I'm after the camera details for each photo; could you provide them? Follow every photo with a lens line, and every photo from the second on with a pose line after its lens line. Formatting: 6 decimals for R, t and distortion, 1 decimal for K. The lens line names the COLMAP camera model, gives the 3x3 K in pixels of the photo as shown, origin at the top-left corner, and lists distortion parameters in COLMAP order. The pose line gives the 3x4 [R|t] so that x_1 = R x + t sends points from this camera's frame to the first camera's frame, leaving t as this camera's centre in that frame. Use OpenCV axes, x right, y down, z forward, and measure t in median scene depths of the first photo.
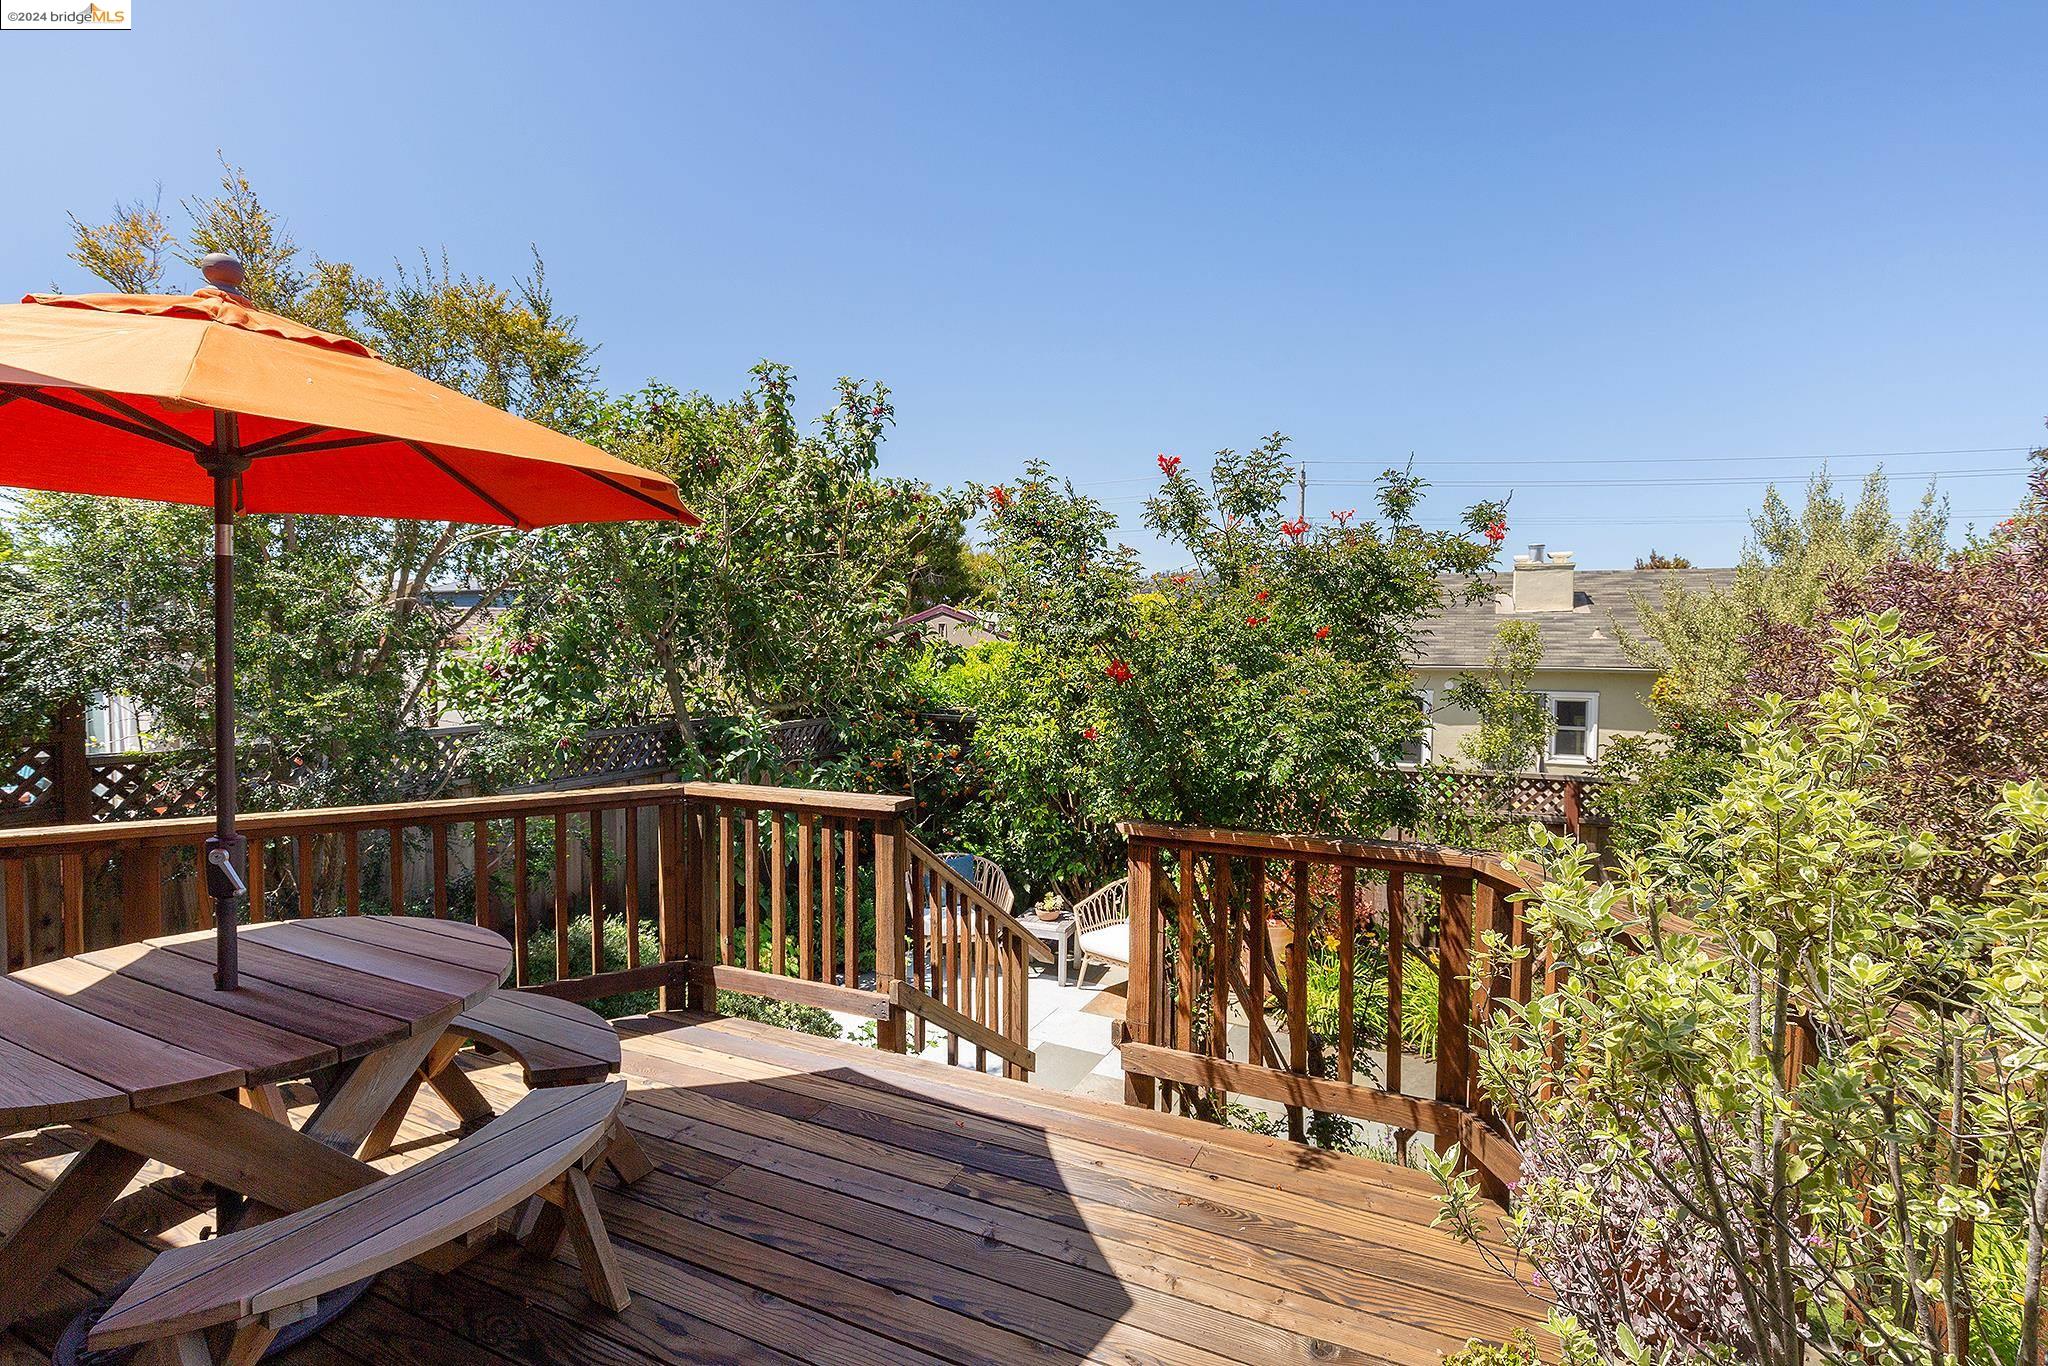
lens RADIAL K [[1057.0, 0, 1025.2], [0, 1057.0, 651.9], [0, 0, 1]] dist [-0.000306, 0.000098]
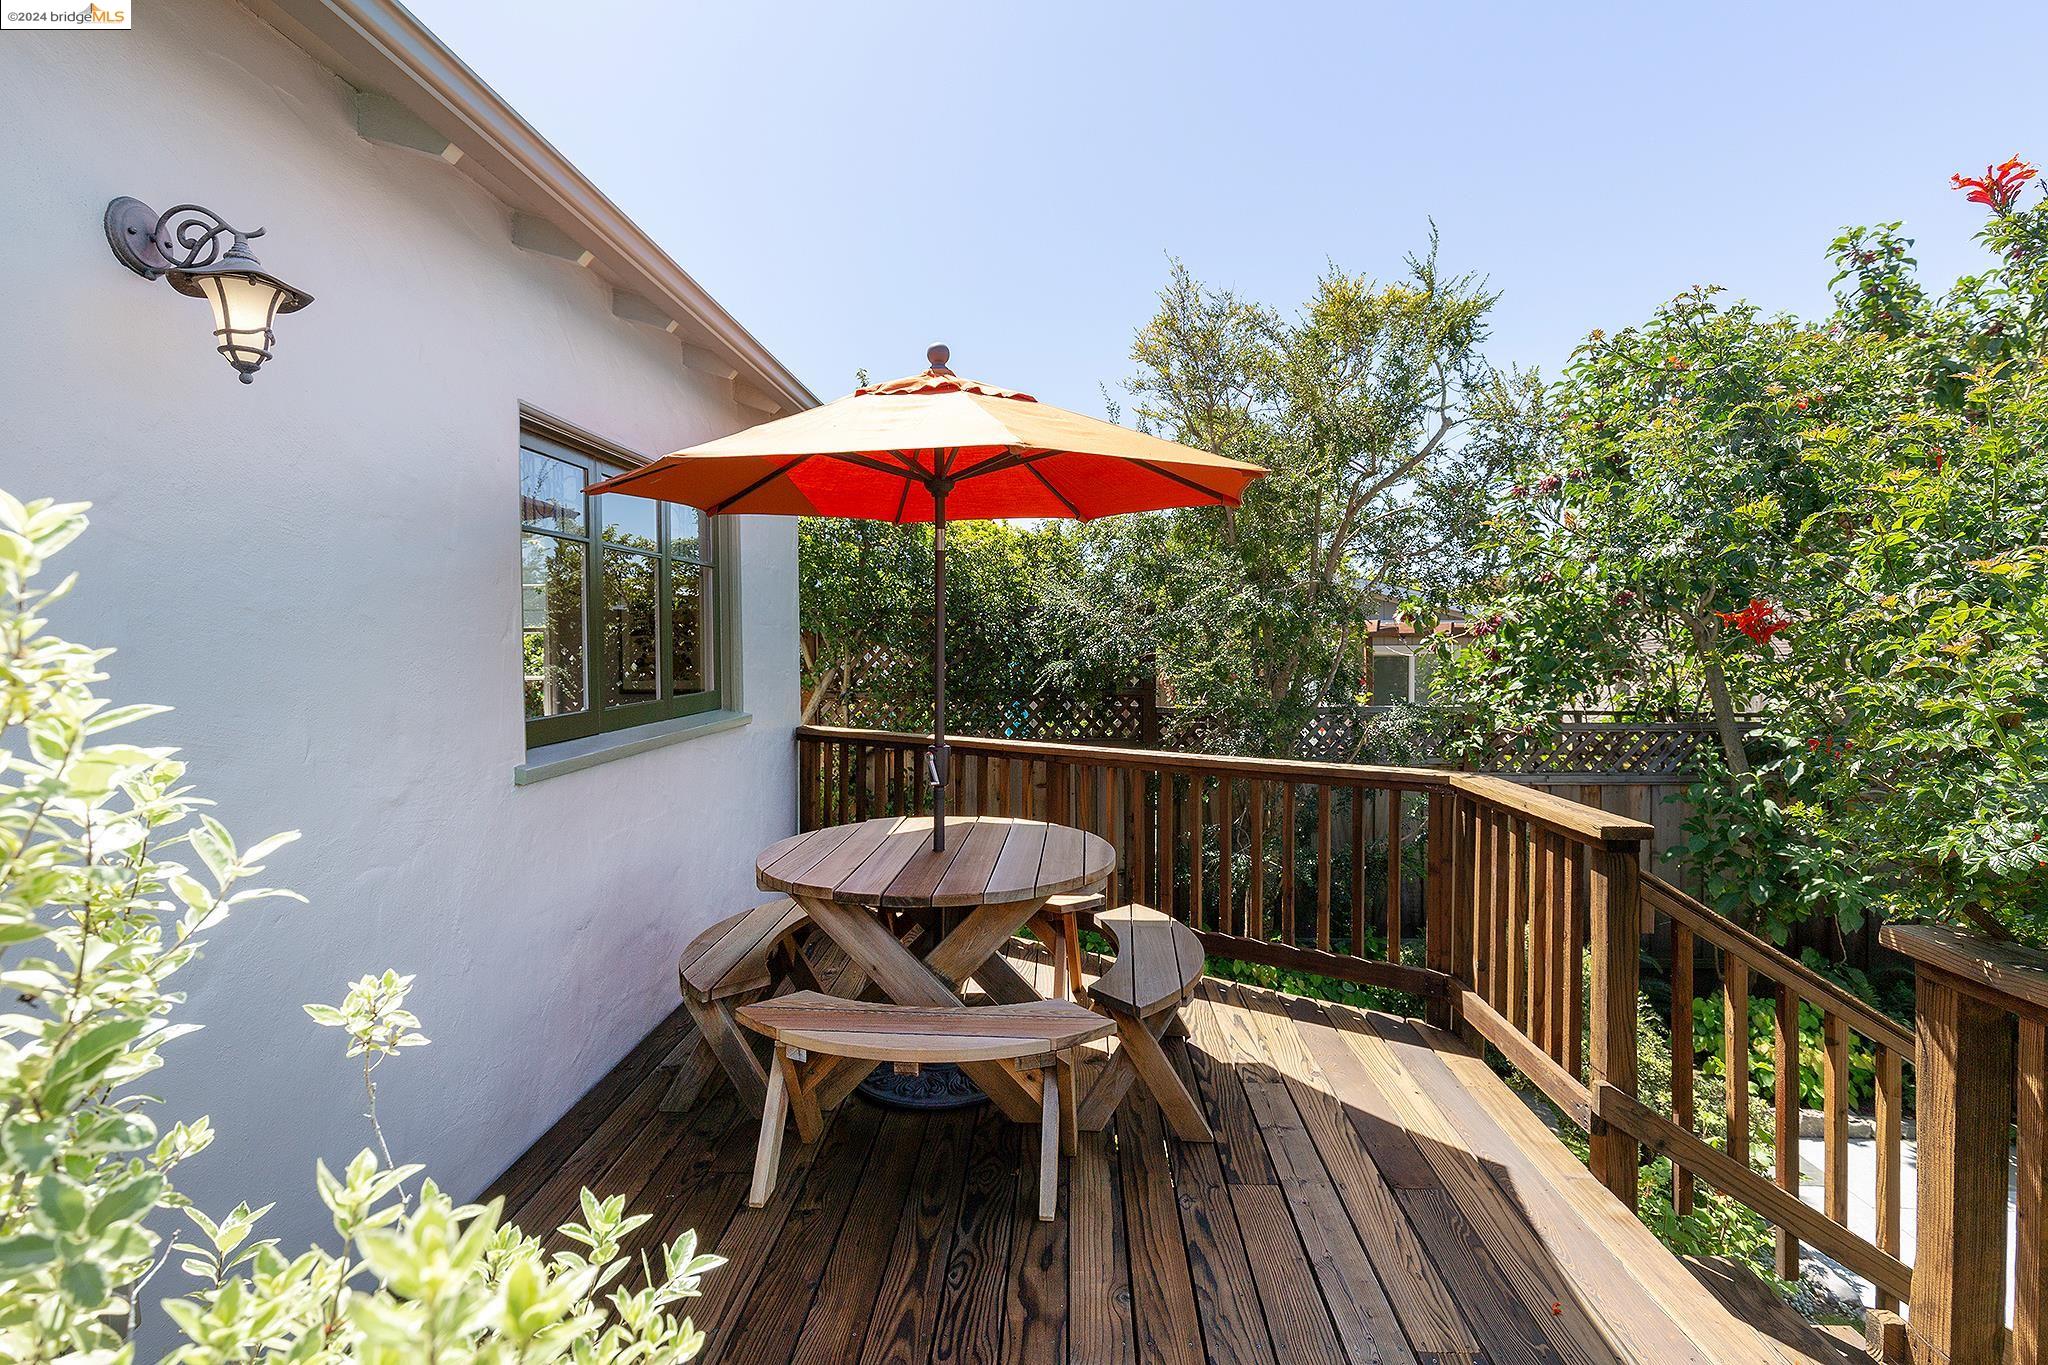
lens RADIAL K [[1057.0, 0, 1025.2], [0, 1057.0, 651.4], [0, 0, 1]] dist [-0.000306, 0.000098]
pose [[0.346159, 0.006126, -0.938156, 0.382590], [-0.007109, 0.999967, 0.003906, 0.022507], [0.938149, 0.005317, 0.346191, 0.372884]]
